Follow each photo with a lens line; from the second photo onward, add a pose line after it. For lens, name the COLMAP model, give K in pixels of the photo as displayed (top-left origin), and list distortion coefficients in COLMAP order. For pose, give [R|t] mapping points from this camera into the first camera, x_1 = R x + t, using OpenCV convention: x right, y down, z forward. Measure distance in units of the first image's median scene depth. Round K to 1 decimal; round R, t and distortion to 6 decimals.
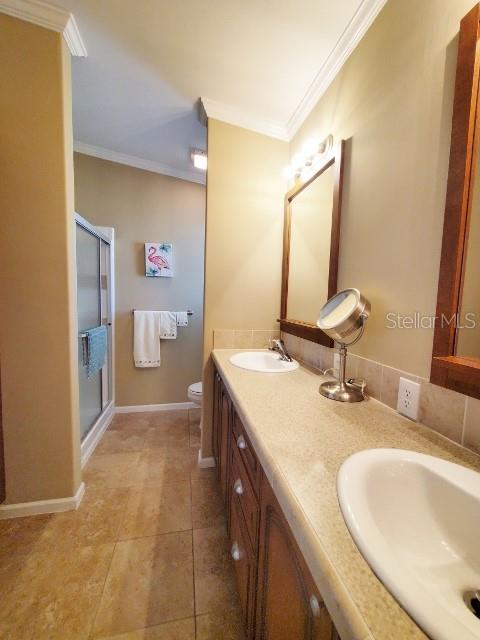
lens RADIAL K [[253.9, 0, 238.2], [0, 253.9, 317.5], [0, 0, 1]] dist [0.003333, -0.000009]
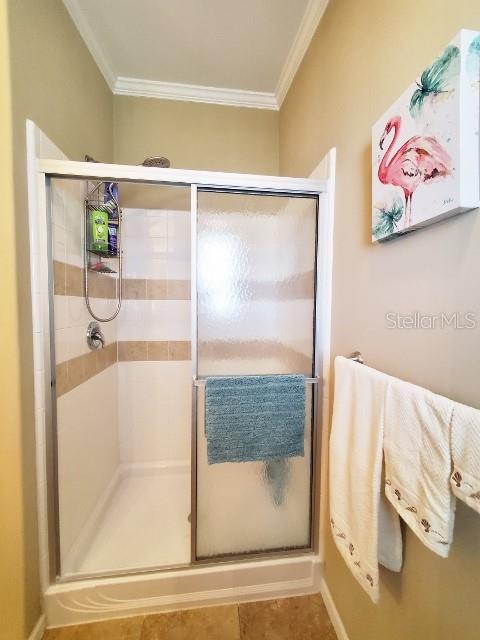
lens RADIAL K [[253.9, 0, 238.2], [0, 253.9, 317.5], [0, 0, 1]] dist [0.003333, -0.000009]
pose [[-0.094723, 0.017720, -0.995346, -0.063457], [-0.088645, 0.995720, 0.026163, -0.073737], [0.991549, 0.090711, -0.092746, 0.878399]]
